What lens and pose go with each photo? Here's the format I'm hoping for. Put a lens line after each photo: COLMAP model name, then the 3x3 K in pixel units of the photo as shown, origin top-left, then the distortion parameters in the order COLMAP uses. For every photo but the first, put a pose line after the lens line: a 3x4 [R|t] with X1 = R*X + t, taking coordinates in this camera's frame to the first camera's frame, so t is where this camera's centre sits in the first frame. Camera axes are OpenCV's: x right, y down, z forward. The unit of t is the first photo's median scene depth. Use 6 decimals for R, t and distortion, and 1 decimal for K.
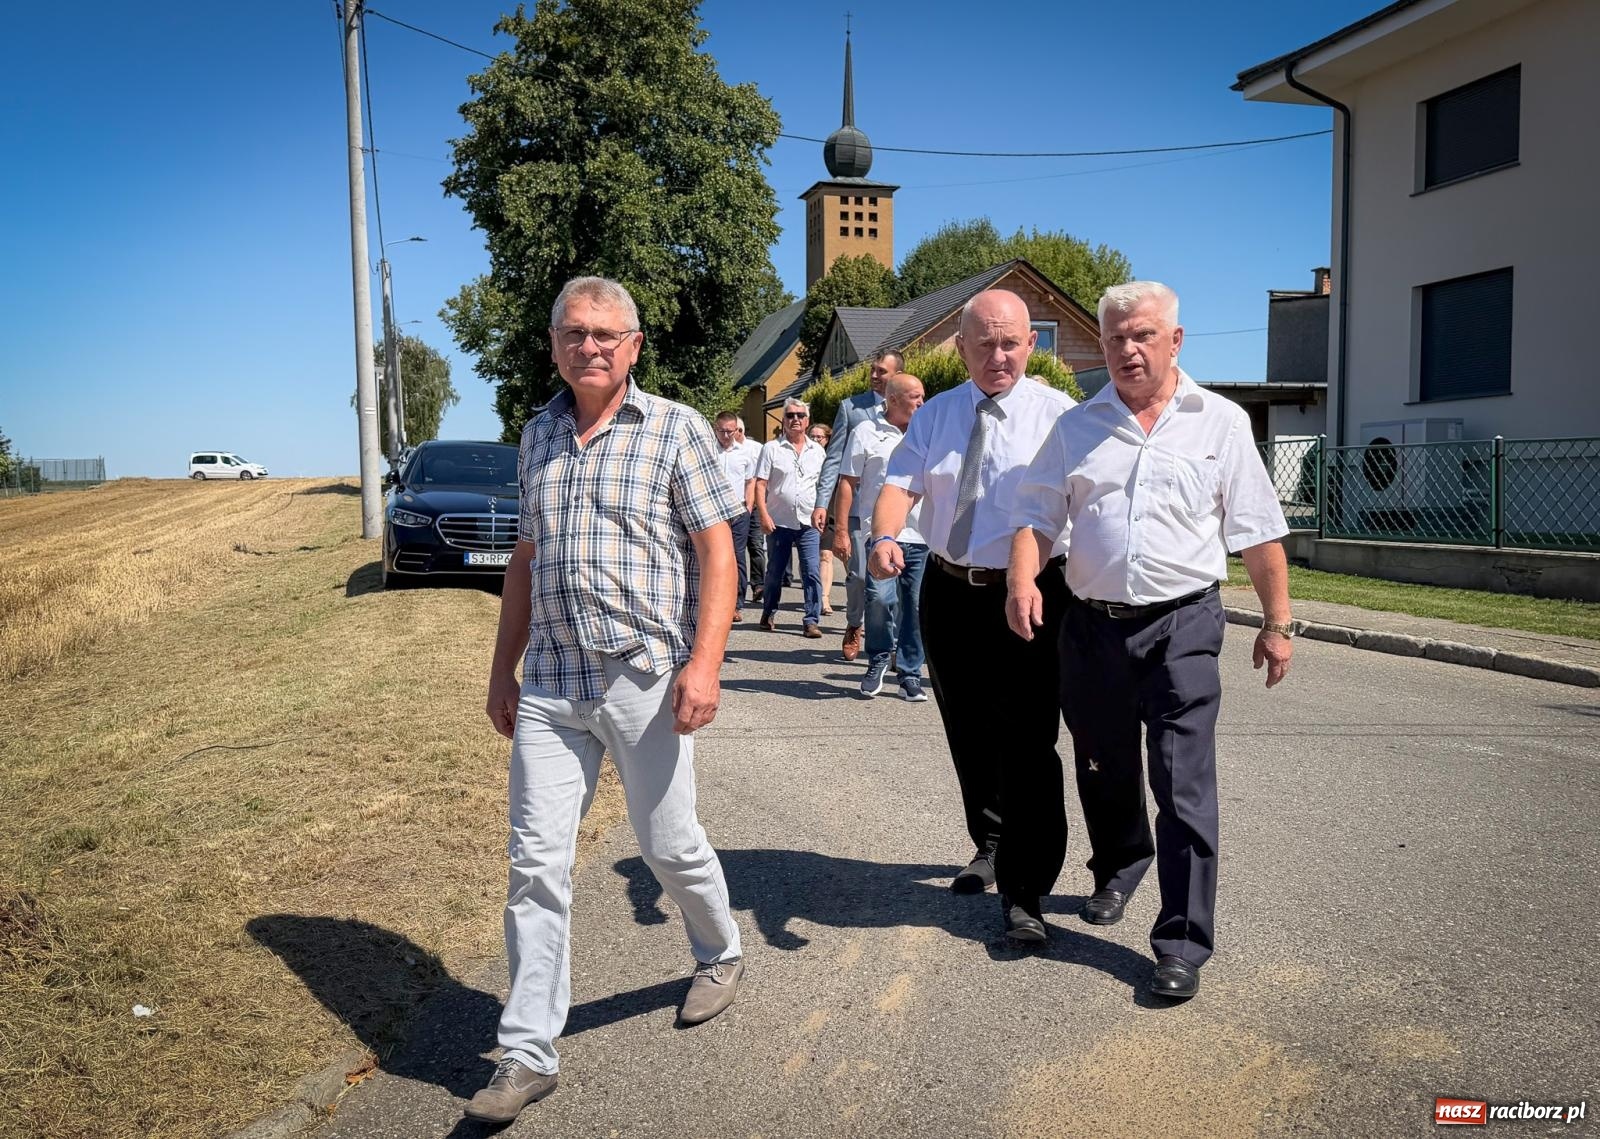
lens RADIAL K [[1802.7, 0, 775.5], [0, 1802.7, 612.8], [0, 0, 1]] dist [0.264425, -0.790580]
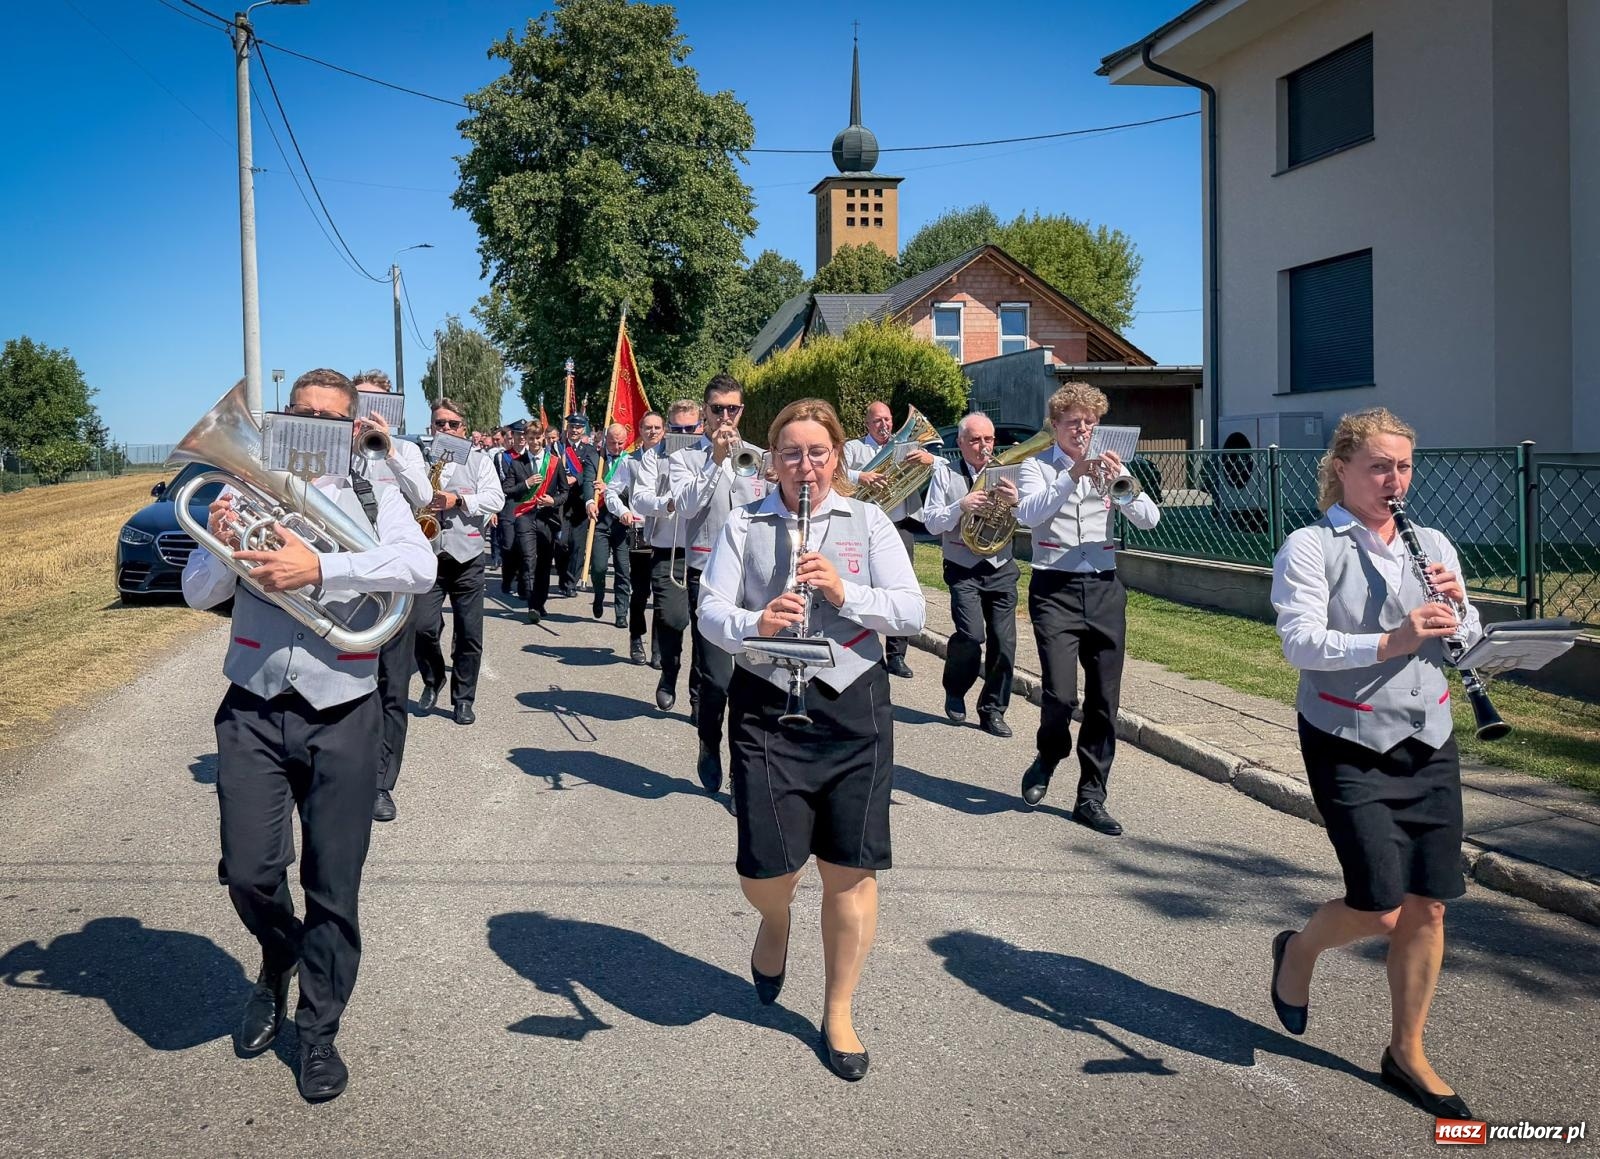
lens RADIAL K [[1528.7, 0, 767.7], [0, 1528.7, 437.7], [0, 0, 1]] dist [0.052266, -0.009406]
pose [[0.980750, -0.012010, -0.194898, 0.176704], [-0.000489, 0.997952, -0.063960, -0.030288], [0.195268, 0.062824, 0.978736, 0.142684]]
